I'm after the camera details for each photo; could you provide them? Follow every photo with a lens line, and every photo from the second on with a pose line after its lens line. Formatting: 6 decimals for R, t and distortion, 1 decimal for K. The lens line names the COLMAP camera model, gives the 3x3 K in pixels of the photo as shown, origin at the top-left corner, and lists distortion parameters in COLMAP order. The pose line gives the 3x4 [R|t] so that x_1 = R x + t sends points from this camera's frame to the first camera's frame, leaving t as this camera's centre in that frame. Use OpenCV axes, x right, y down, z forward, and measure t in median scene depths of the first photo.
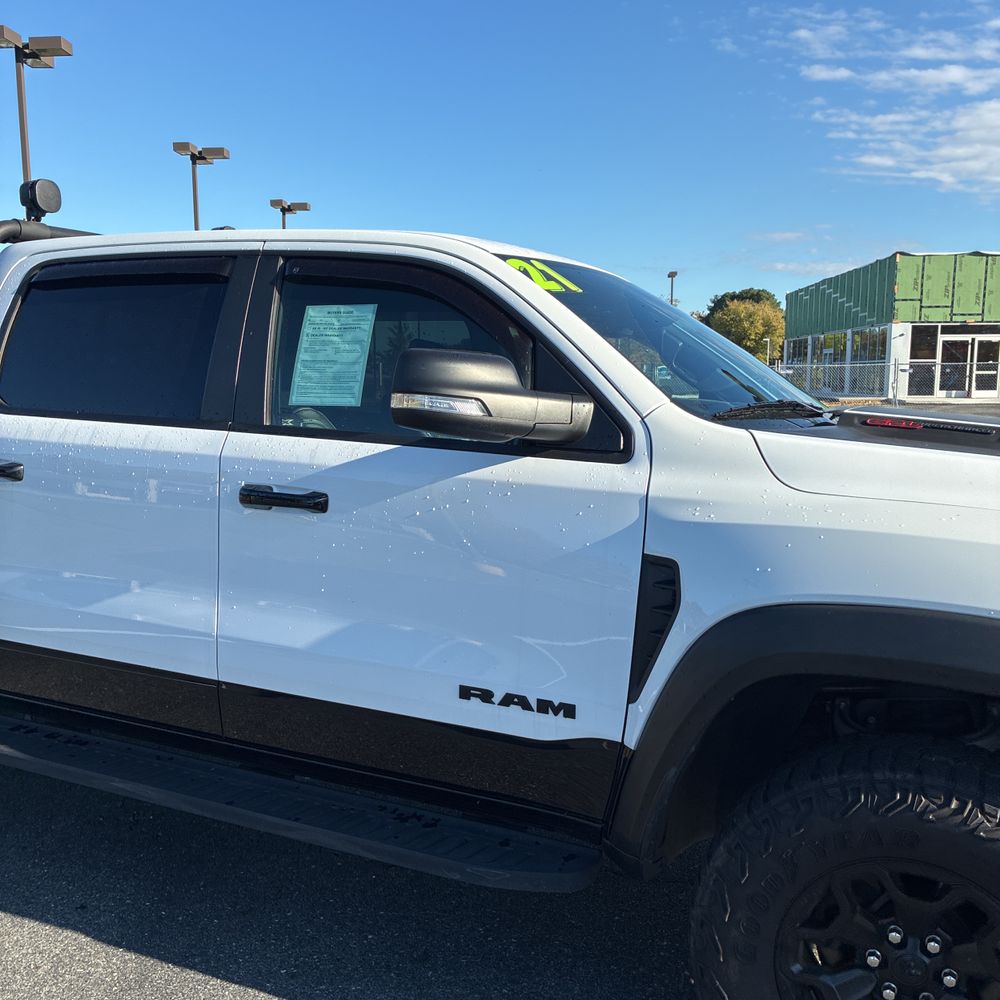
lens RADIAL K [[1031.7, 0, 501.1], [0, 1031.7, 503.2], [0, 0, 1]] dist [0.018563, 0.000000]
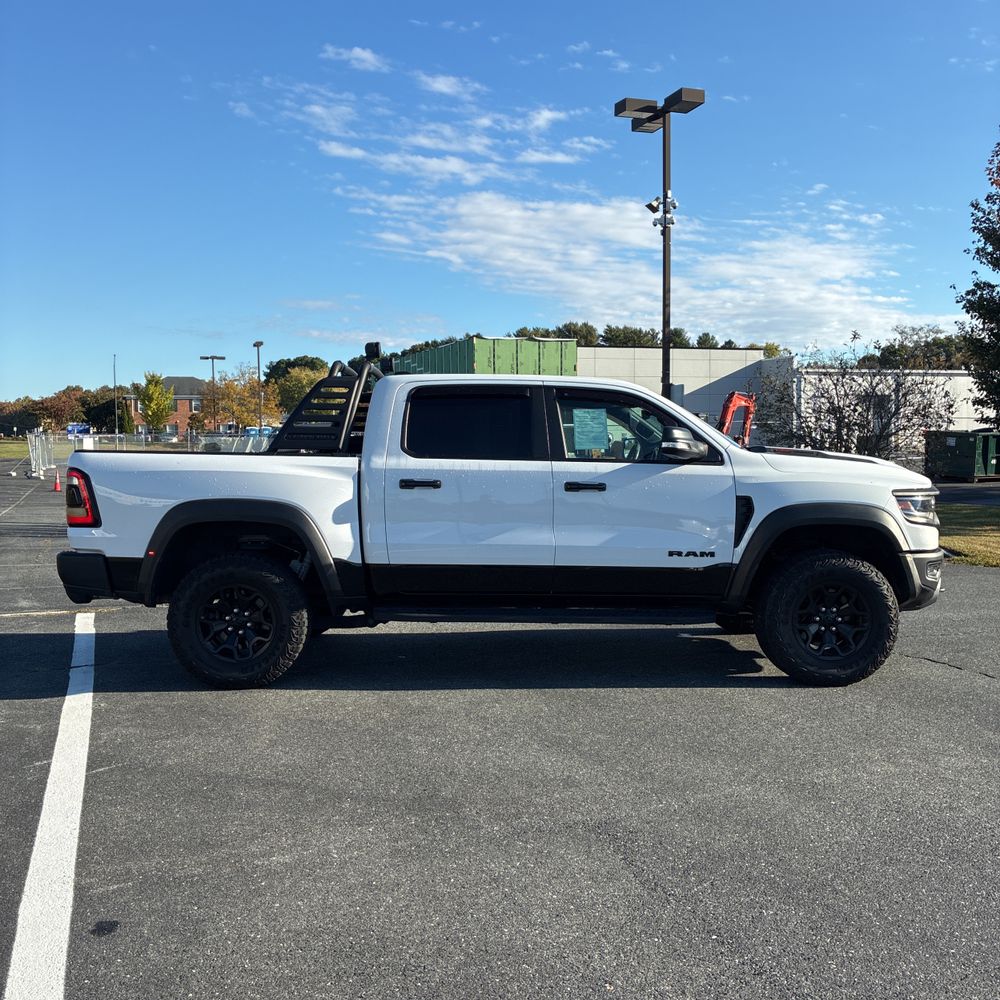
lens RADIAL K [[1031.7, 0, 510.3], [0, 1031.7, 508.6], [0, 0, 1]] dist [0.018563, 0.000000]
pose [[0.902858, -0.048211, 0.427228, -1.597159], [0.071900, 0.996630, -0.039479, 0.147281], [-0.423885, 0.066362, 0.903282, -1.285827]]
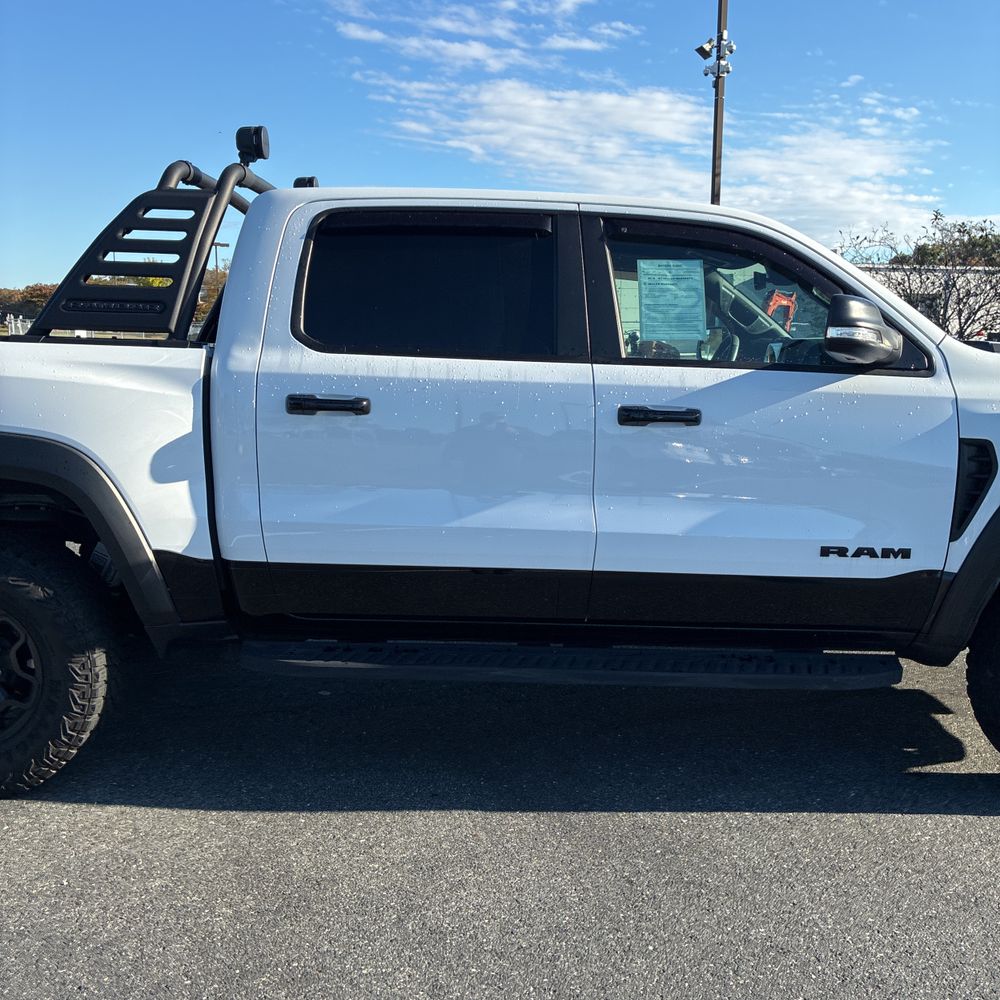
lens RADIAL K [[1031.7, 0, 521.0], [0, 1031.7, 489.3], [0, 0, 1]] dist [0.018563, 0.000000]
pose [[0.906618, -0.066084, 0.416746, -0.984523], [0.054739, 0.997734, 0.039130, 0.028639], [-0.418387, -0.012664, 0.908180, -0.062115]]
